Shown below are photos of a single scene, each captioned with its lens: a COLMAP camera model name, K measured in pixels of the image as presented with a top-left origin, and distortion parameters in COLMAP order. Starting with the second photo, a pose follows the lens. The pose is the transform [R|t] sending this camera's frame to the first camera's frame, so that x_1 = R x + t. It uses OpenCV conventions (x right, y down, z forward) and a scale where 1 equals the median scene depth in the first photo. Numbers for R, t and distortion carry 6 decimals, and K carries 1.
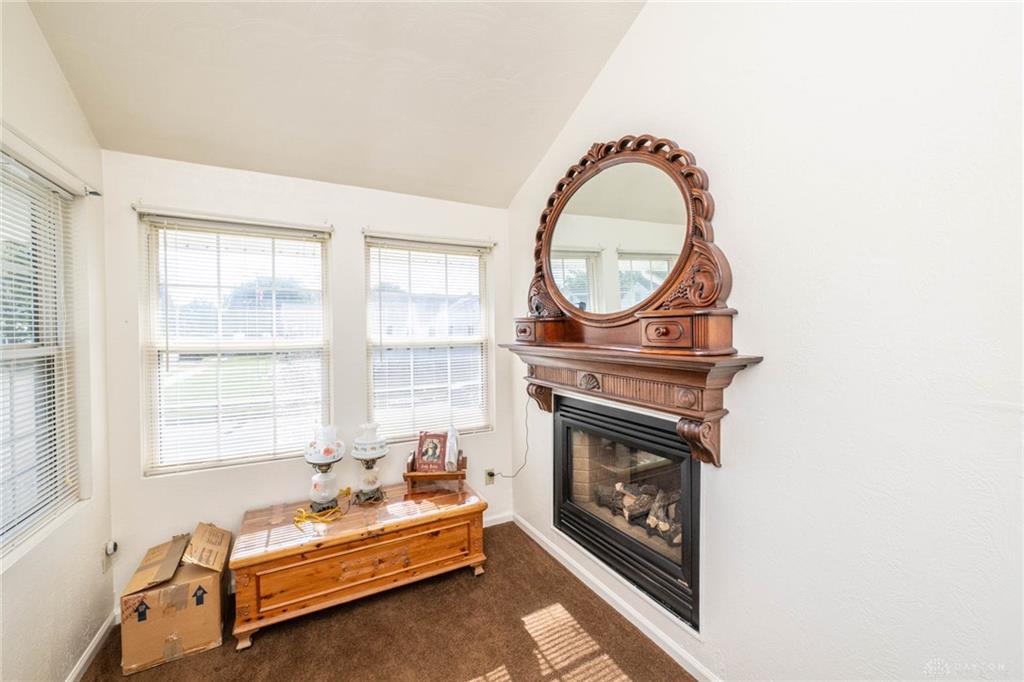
lens RADIAL K [[399.6, 0, 512.2], [0, 399.6, 336.0], [0, 0, 1]] dist [0.000544, -0.000113]
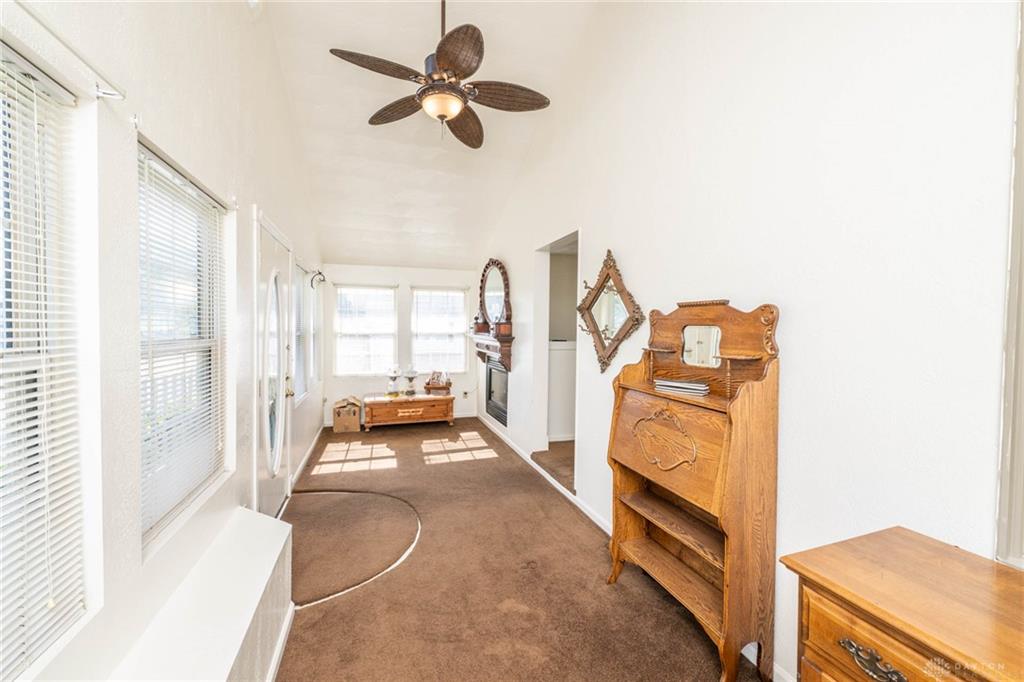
lens RADIAL K [[399.6, 0, 512.5], [0, 399.6, 339.9], [0, 0, 1]] dist [0.000544, -0.000113]
pose [[0.985700, 0.017220, -0.167626, 0.699565], [-0.017178, 0.999851, 0.001699, 0.053737], [0.167630, 0.001205, 0.985849, -1.389156]]
